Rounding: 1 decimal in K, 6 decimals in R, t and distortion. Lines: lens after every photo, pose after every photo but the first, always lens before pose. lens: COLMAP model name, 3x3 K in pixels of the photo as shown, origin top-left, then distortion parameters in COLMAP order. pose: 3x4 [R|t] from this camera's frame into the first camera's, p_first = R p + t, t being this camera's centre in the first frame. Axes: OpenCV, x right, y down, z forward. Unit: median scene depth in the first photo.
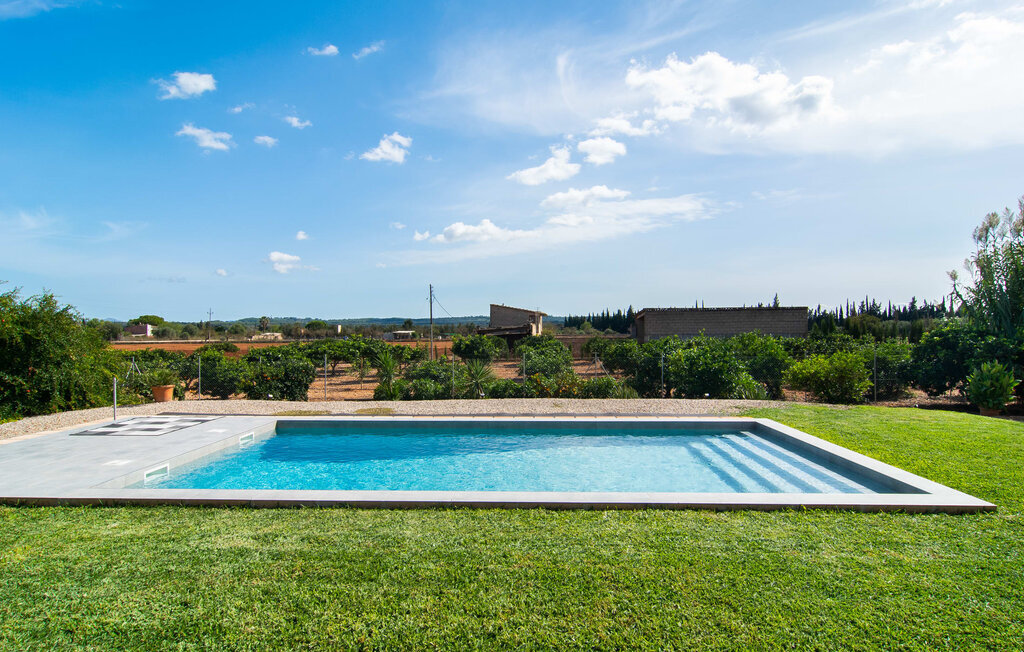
lens RADIAL K [[551.9, 0, 512.0], [0, 551.9, 326.0], [0, 0, 1]] dist [0.002546, 0.000951]
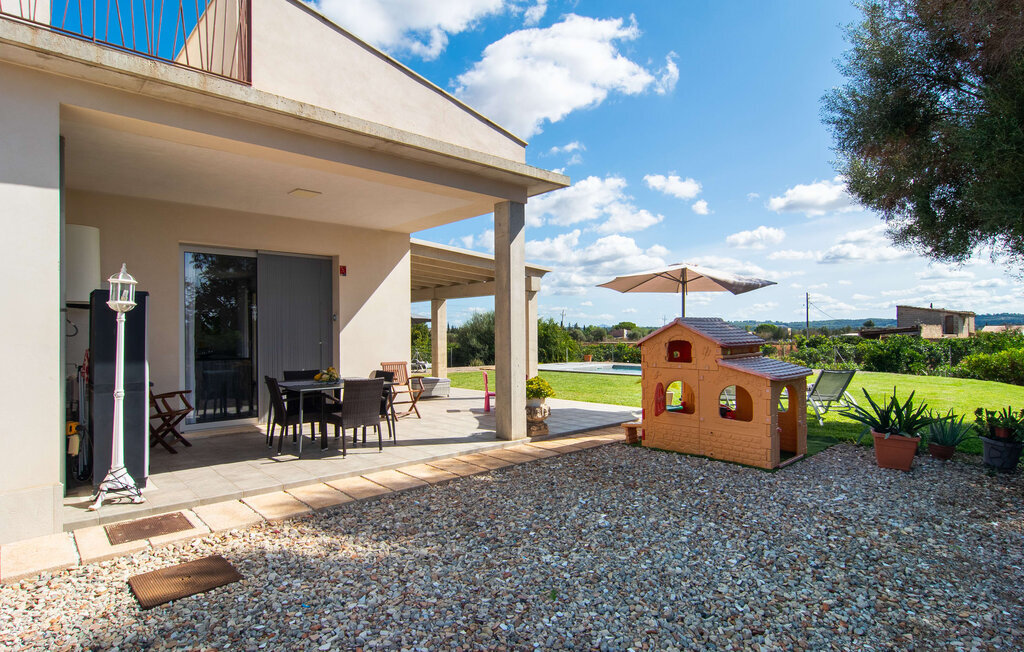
lens RADIAL K [[547.7, 0, 512.0], [0, 547.7, 326.0], [0, 0, 1]] dist [0.003284, 0.001530]
pose [[0.700394, -0.014455, -0.713610, 0.175420], [0.010279, 0.999895, -0.010166, 0.000138], [0.713682, -0.000215, 0.700470, -0.176777]]
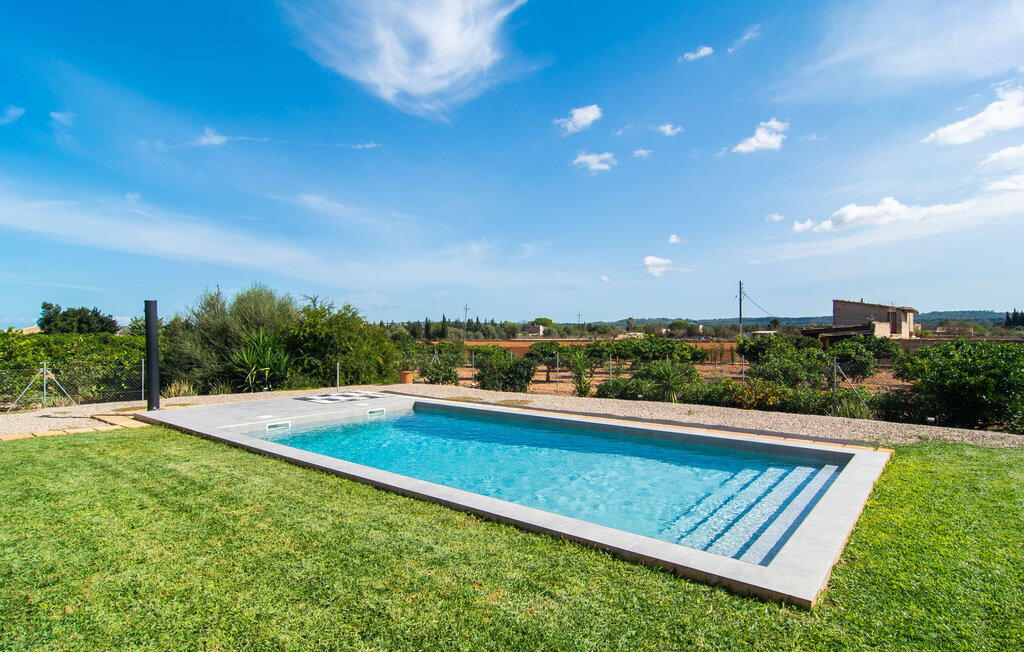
lens RADIAL K [[547.7, 0, 512.0], [0, 547.7, 326.0], [0, 0, 1]] dist [0.003284, 0.001530]
pose [[0.795756, -0.004062, -0.605603, 0.077962], [0.003919, 0.999991, -0.001559, 0.000498], [0.605604, -0.001133, 0.795765, 0.022794]]
